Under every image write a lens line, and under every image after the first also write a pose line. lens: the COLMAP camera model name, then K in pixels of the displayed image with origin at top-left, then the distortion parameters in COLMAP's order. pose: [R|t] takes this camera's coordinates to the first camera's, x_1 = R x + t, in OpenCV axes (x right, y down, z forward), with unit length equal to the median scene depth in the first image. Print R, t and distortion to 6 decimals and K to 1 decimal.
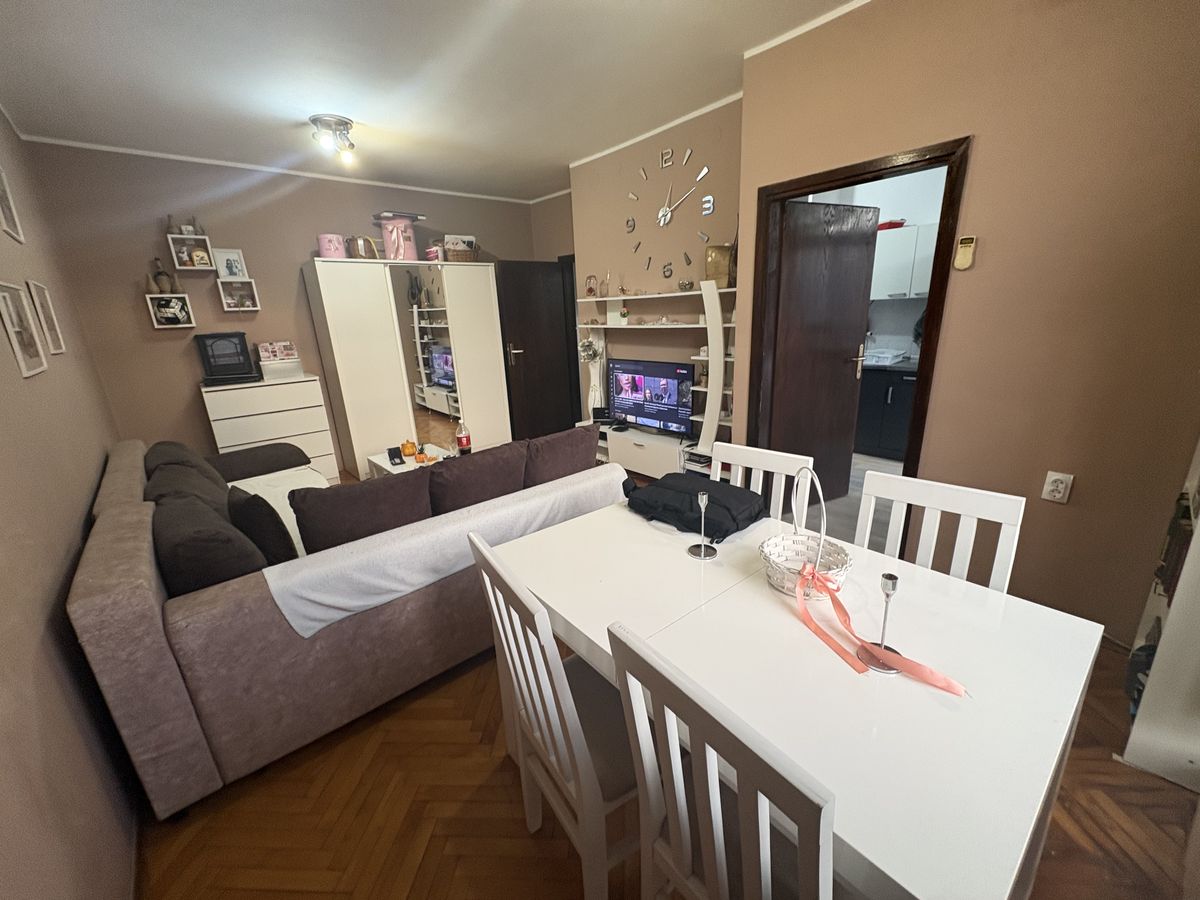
lens RADIAL K [[473.0, 0, 600.0], [0, 473.0, 450.0], [0, 0, 1]] dist [-0.001098, -0.000156]
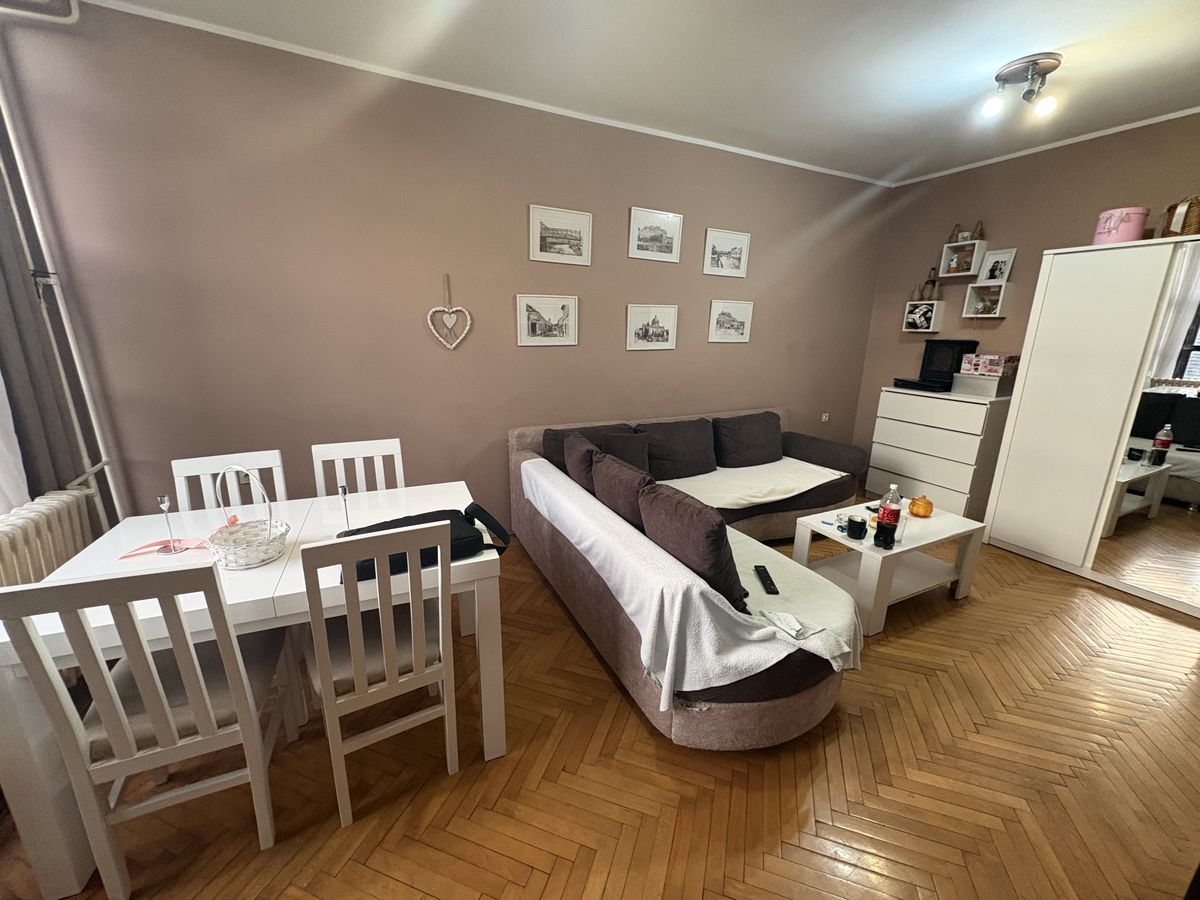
lens RADIAL K [[480.0, 0, 597.2], [0, 480.0, 455.9], [0, 0, 1]] dist [0.001568, 0.000064]
pose [[-0.280102, 0.290587, -0.914933, 0.388389], [-0.273679, 0.889360, 0.366250, -0.196714], [0.920132, 0.352985, -0.169584, 0.576602]]
